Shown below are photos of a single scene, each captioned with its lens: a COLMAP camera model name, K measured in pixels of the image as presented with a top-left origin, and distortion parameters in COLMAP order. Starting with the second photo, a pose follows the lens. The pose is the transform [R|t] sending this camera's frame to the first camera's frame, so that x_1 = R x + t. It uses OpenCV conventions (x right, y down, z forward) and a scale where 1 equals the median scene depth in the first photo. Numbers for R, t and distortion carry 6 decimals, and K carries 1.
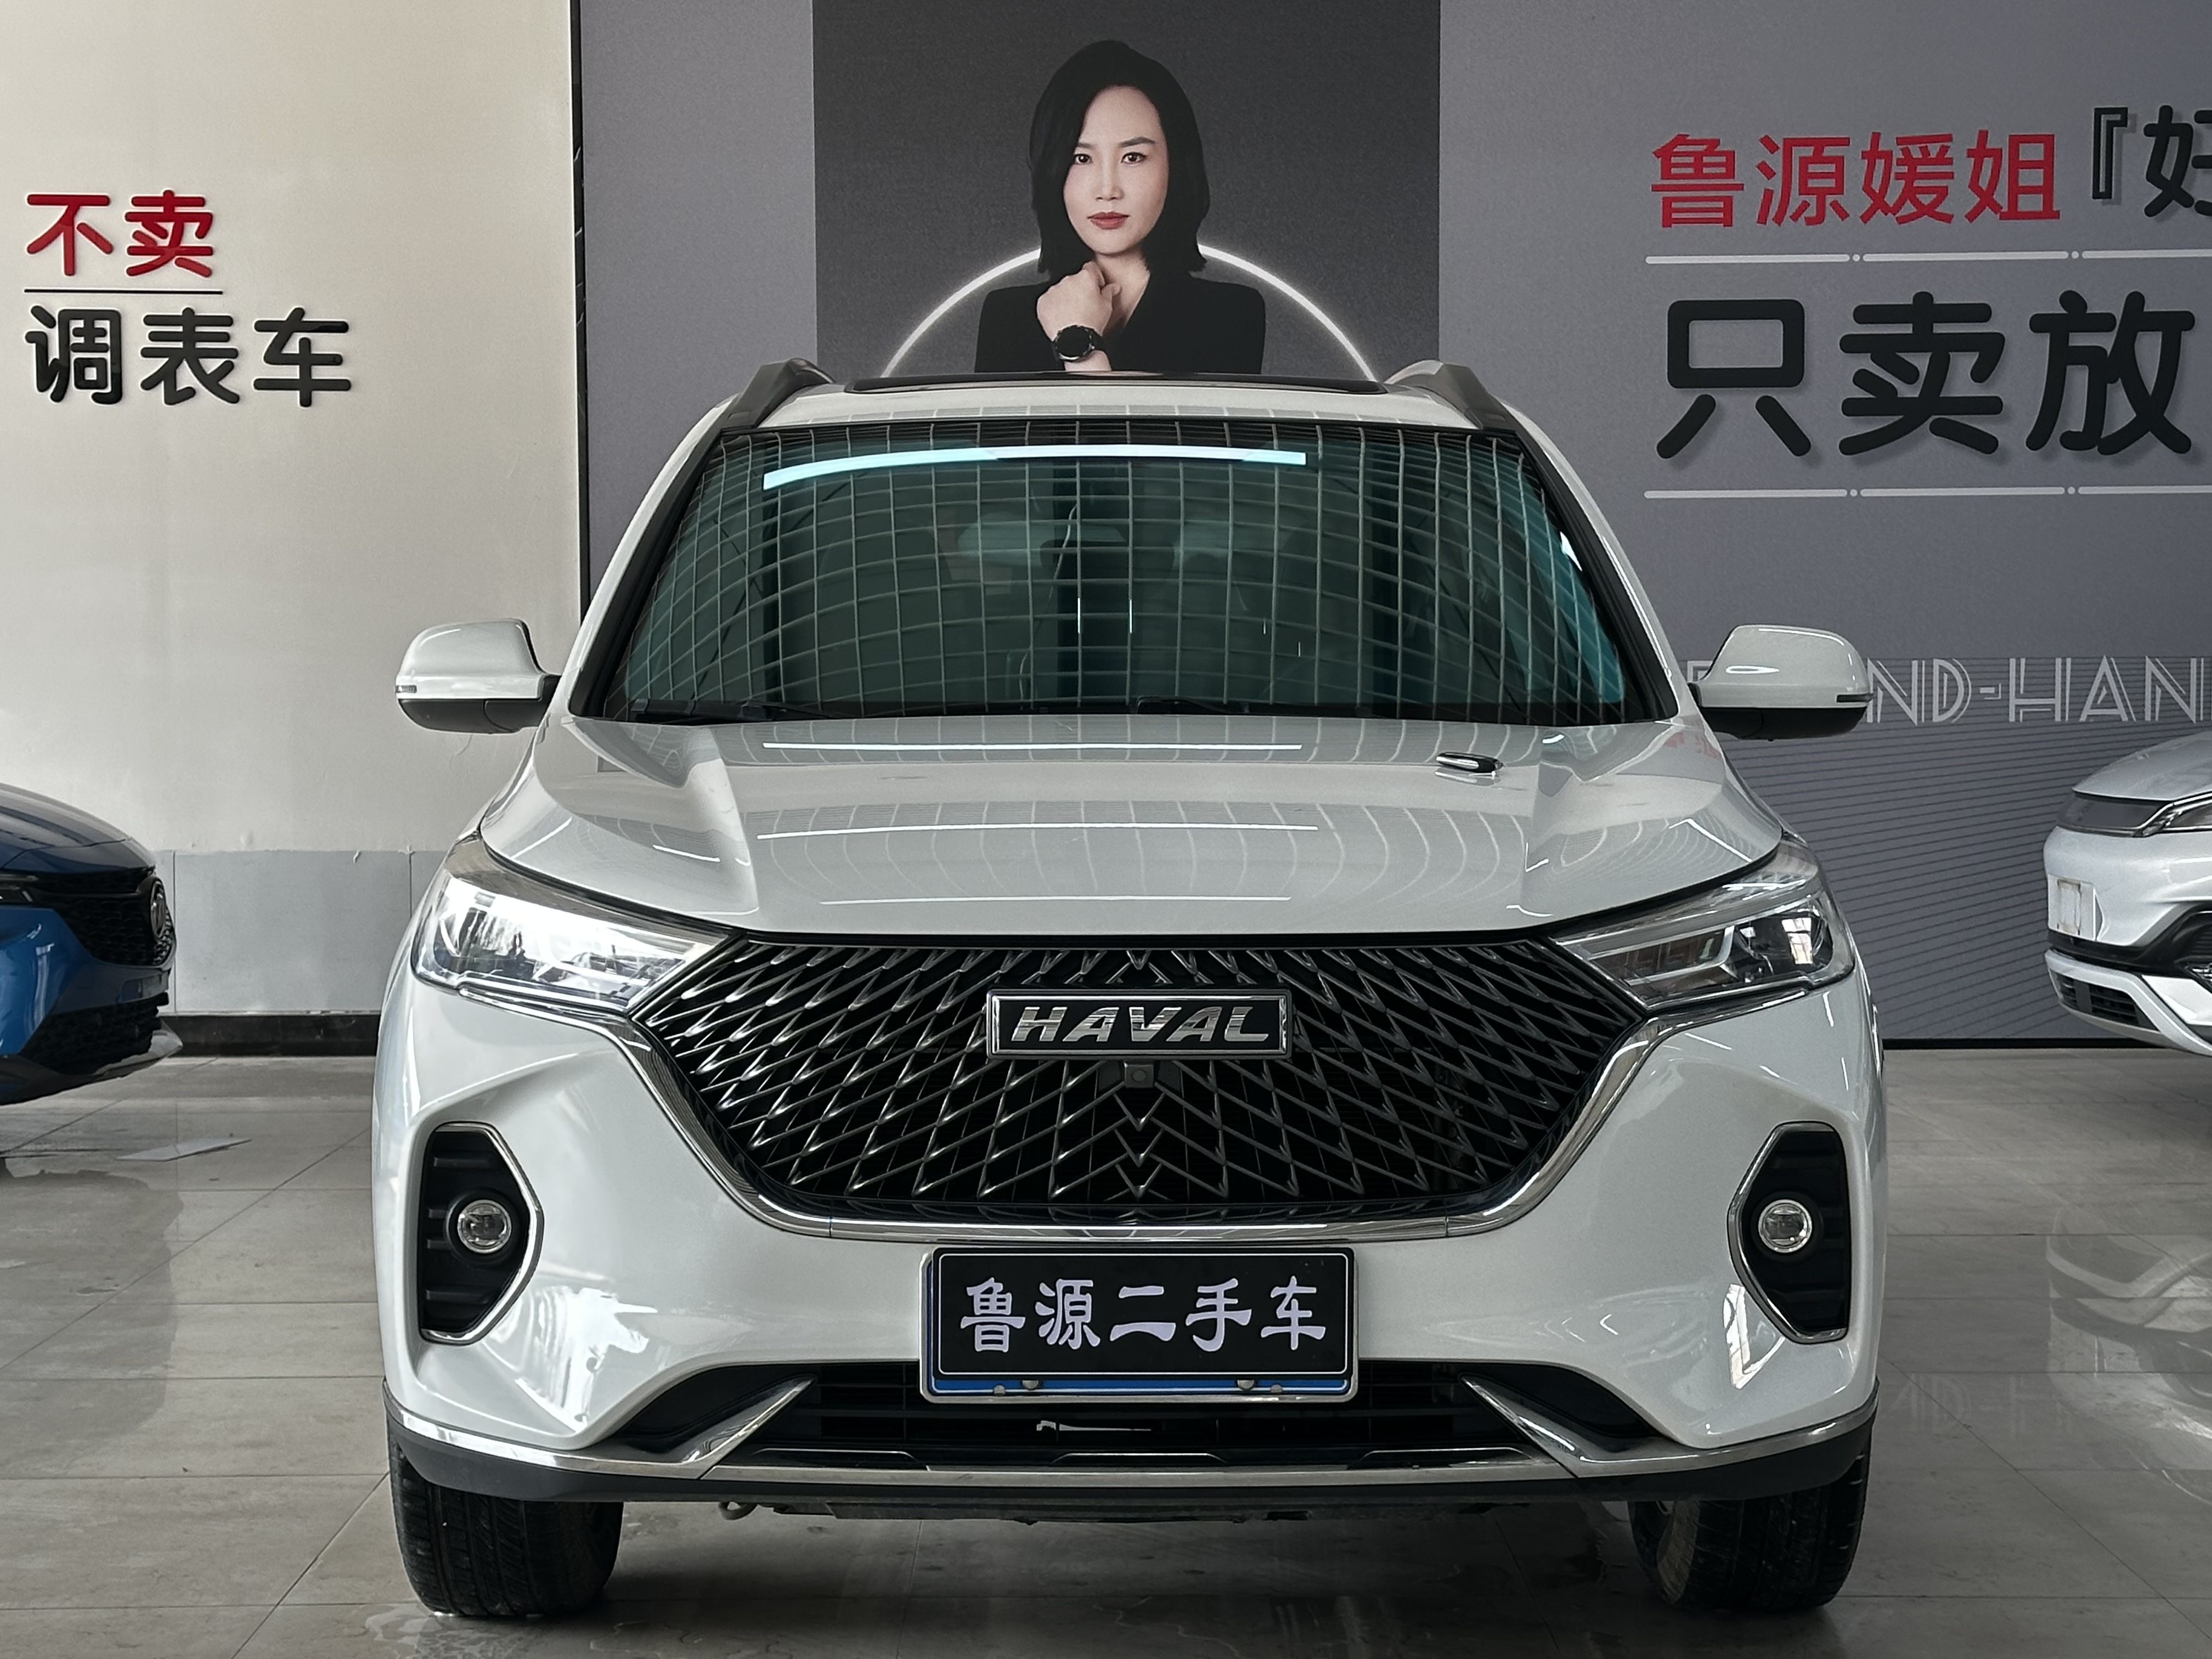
lens RADIAL K [[4229.8, 0, 1106.0], [0, 4229.8, 829.5], [0, 0, 1]] dist [0.205376, -0.162771]
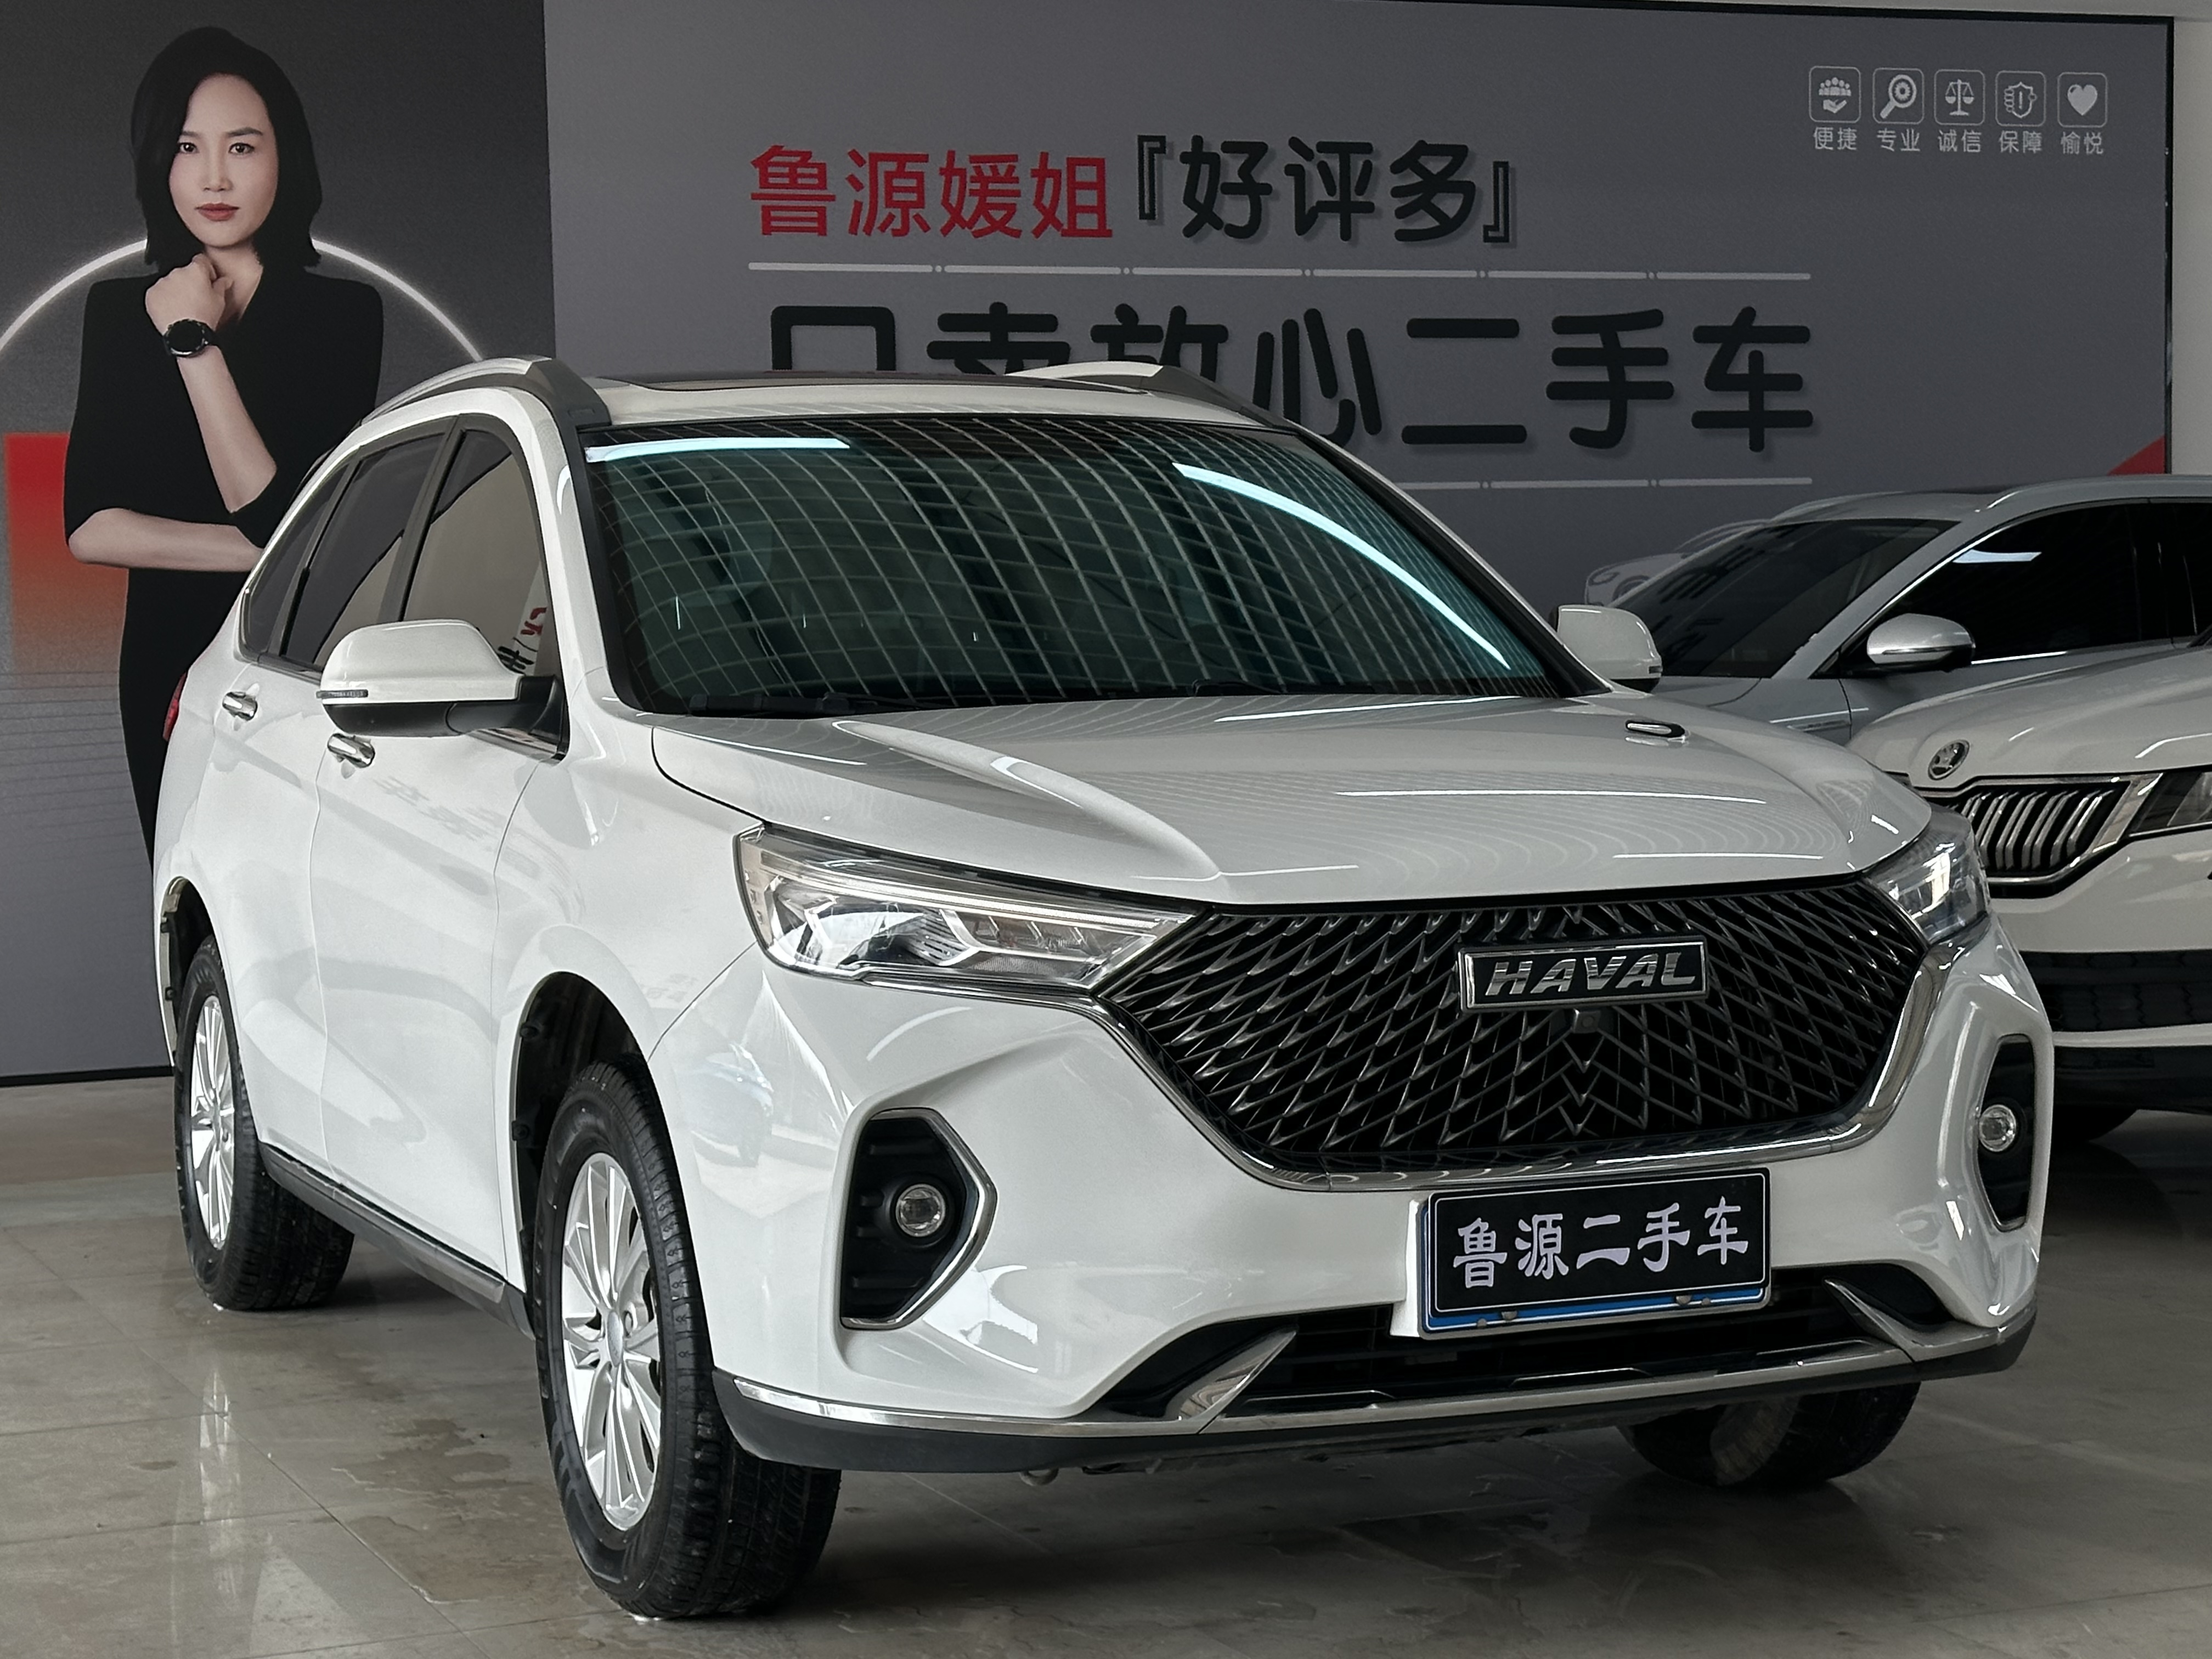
lens RADIAL K [[4229.8, 0, 1106.0], [0, 4229.8, 829.5], [0, 0, 1]] dist [0.205376, -0.162771]
pose [[0.919536, -0.038444, 0.391121, -0.514418], [0.038792, 0.999223, 0.007015, -0.003131], [-0.391087, 0.008722, 0.920313, 0.050887]]
